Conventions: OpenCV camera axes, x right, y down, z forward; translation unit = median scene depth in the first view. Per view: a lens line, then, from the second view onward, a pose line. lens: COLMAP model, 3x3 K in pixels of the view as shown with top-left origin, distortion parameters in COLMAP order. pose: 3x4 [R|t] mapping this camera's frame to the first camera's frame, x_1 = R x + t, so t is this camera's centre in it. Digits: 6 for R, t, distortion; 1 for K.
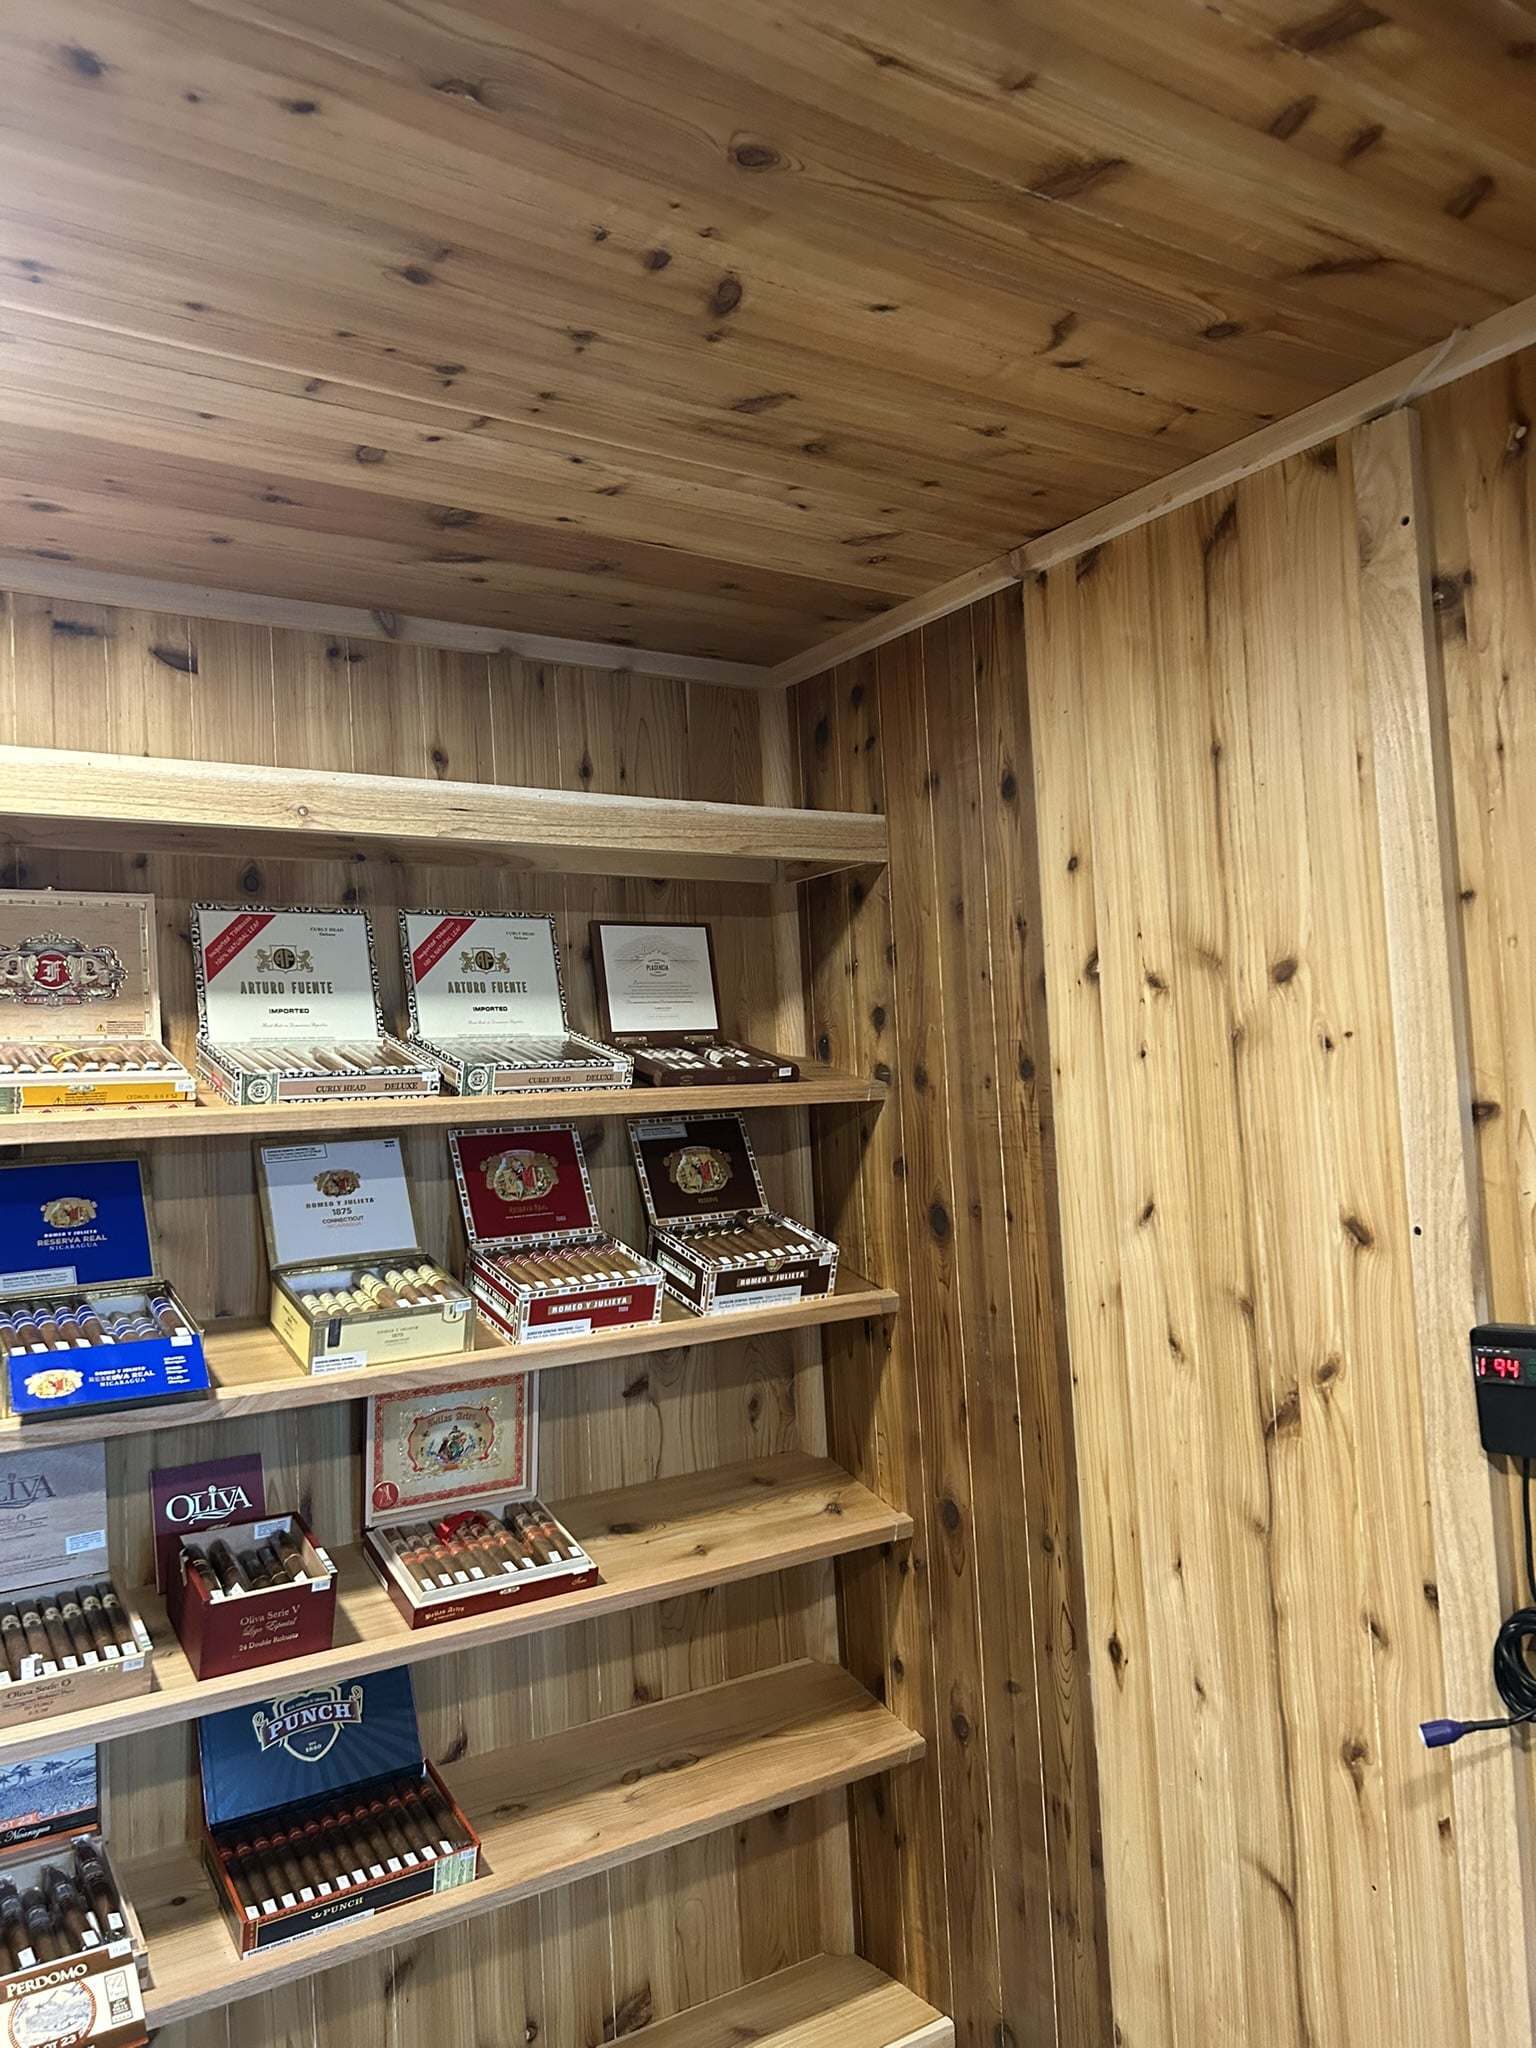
lens RADIAL K [[1544.3, 0, 773.8], [0, 1544.3, 1015.5], [0, 0, 1]] dist [0.050484, -0.059638]
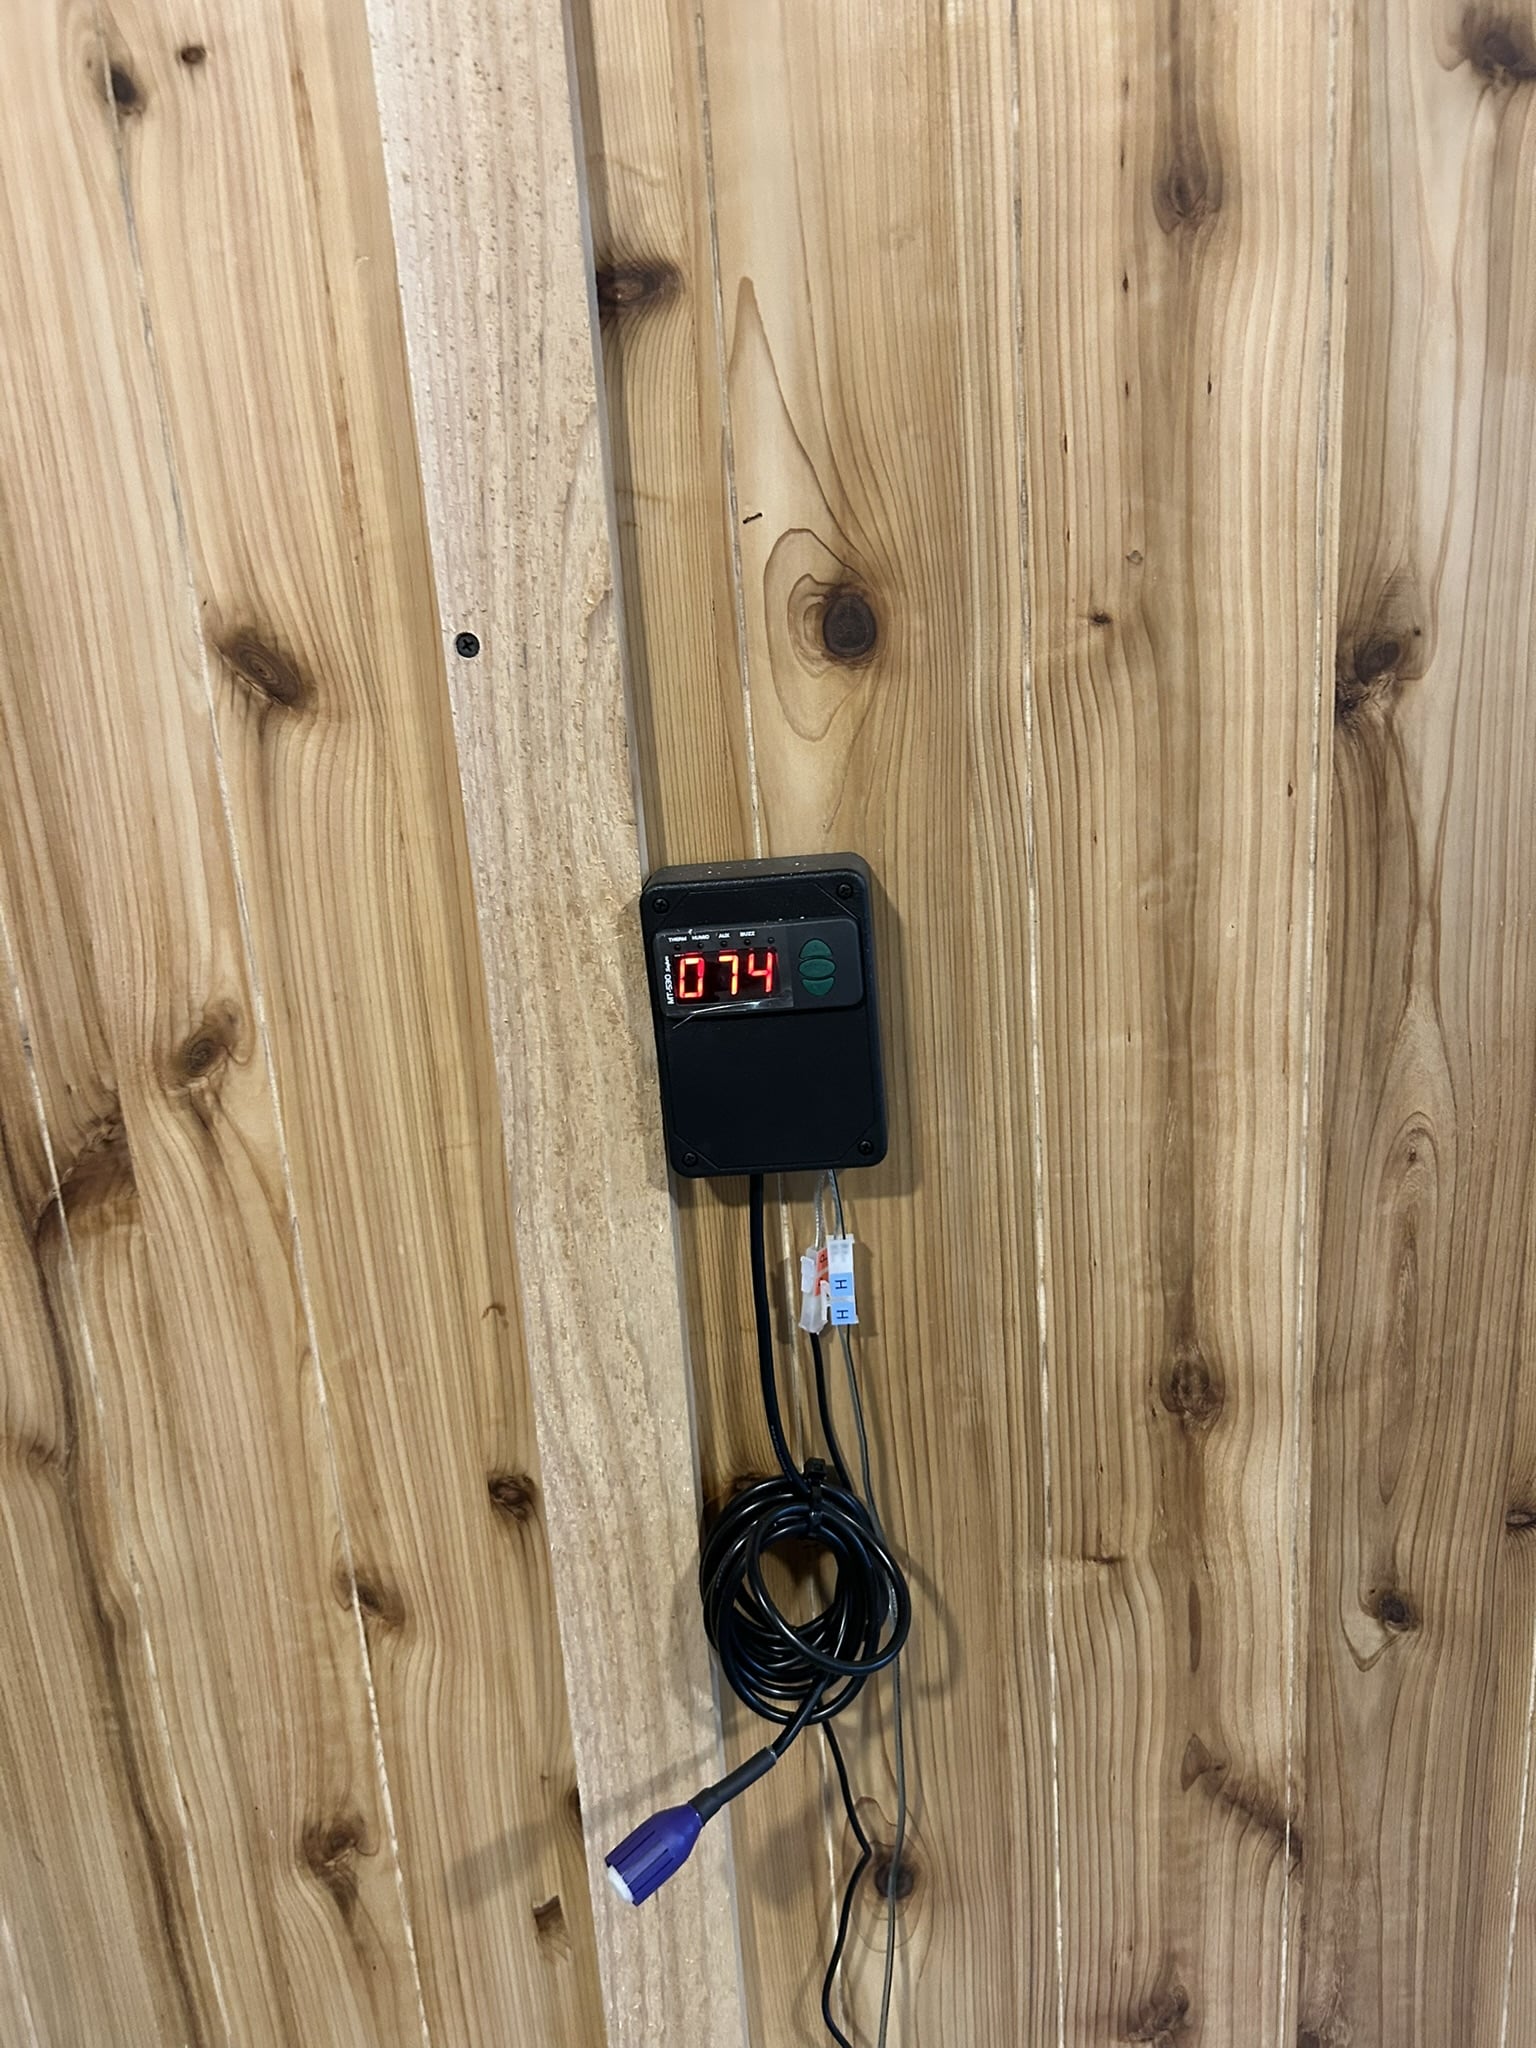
lens RADIAL K [[1544.3, 0, 776.5], [0, 1544.3, 1014.9], [0, 0, 1]] dist [0.050484, -0.059638]
pose [[0.613646, -0.204260, 0.762703, 0.140823], [-0.018707, 0.961927, 0.272666, 0.104614], [-0.789359, -0.181588, 0.586462, 0.615406]]
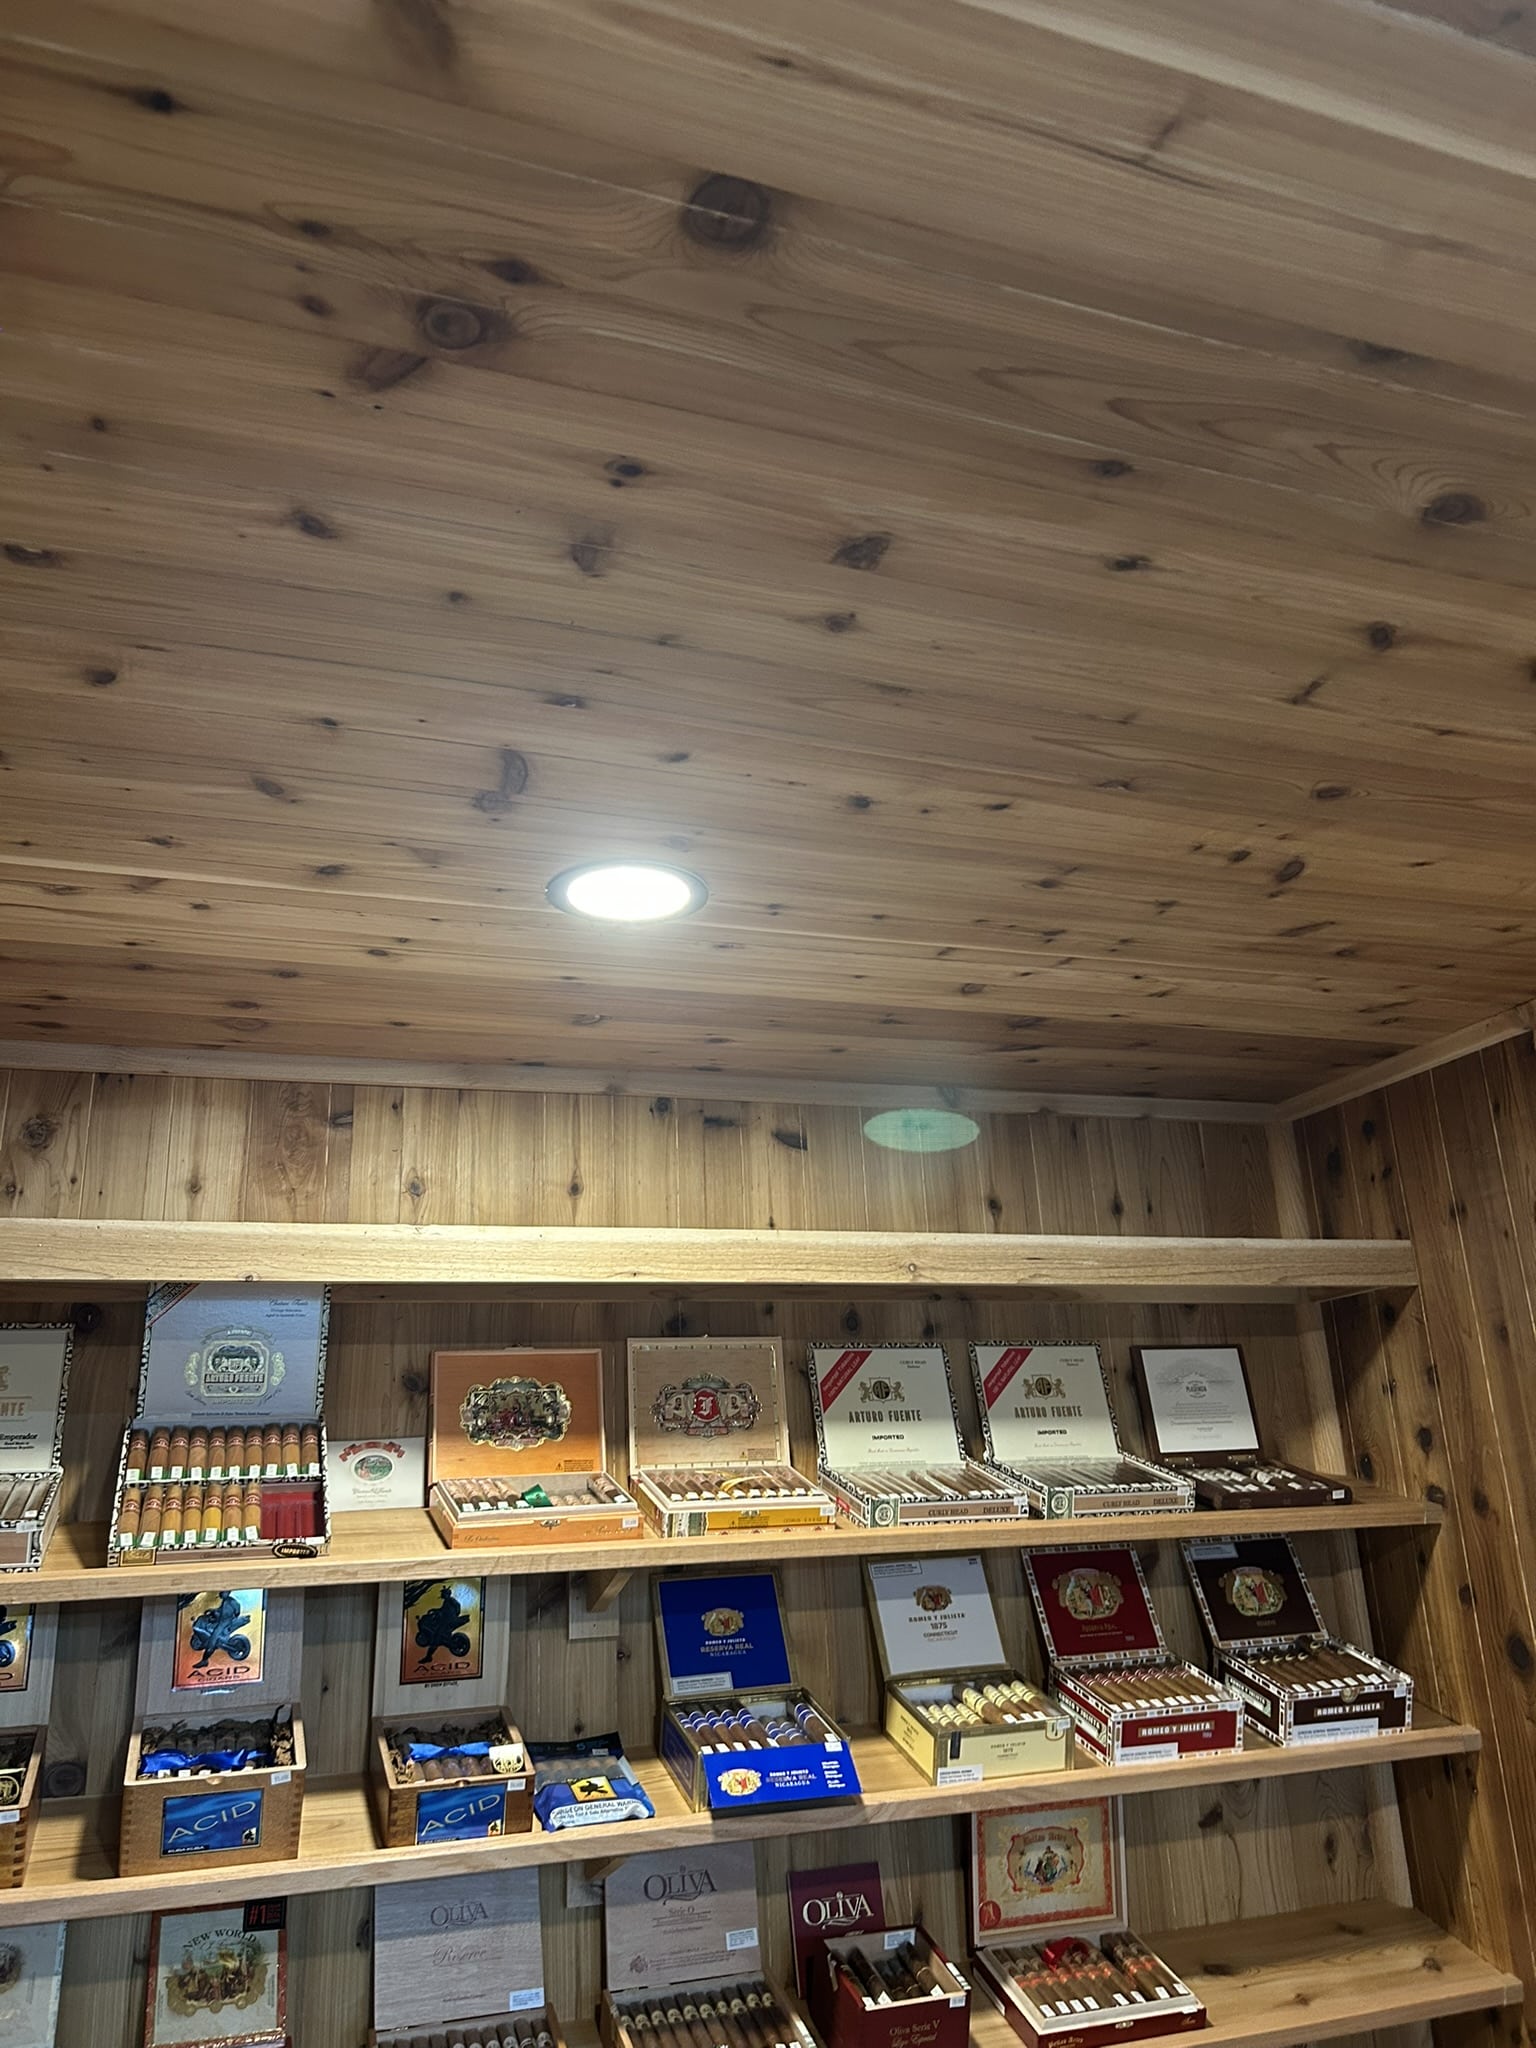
lens RADIAL K [[1544.3, 0, 771.3], [0, 1544.3, 1007.8], [0, 0, 1]] dist [0.050484, -0.059638]
pose [[0.967229, -0.068791, -0.244410, -0.102271], [0.008677, 0.970992, -0.238954, -0.042200], [0.253758, 0.229003, 0.939768, -0.196540]]
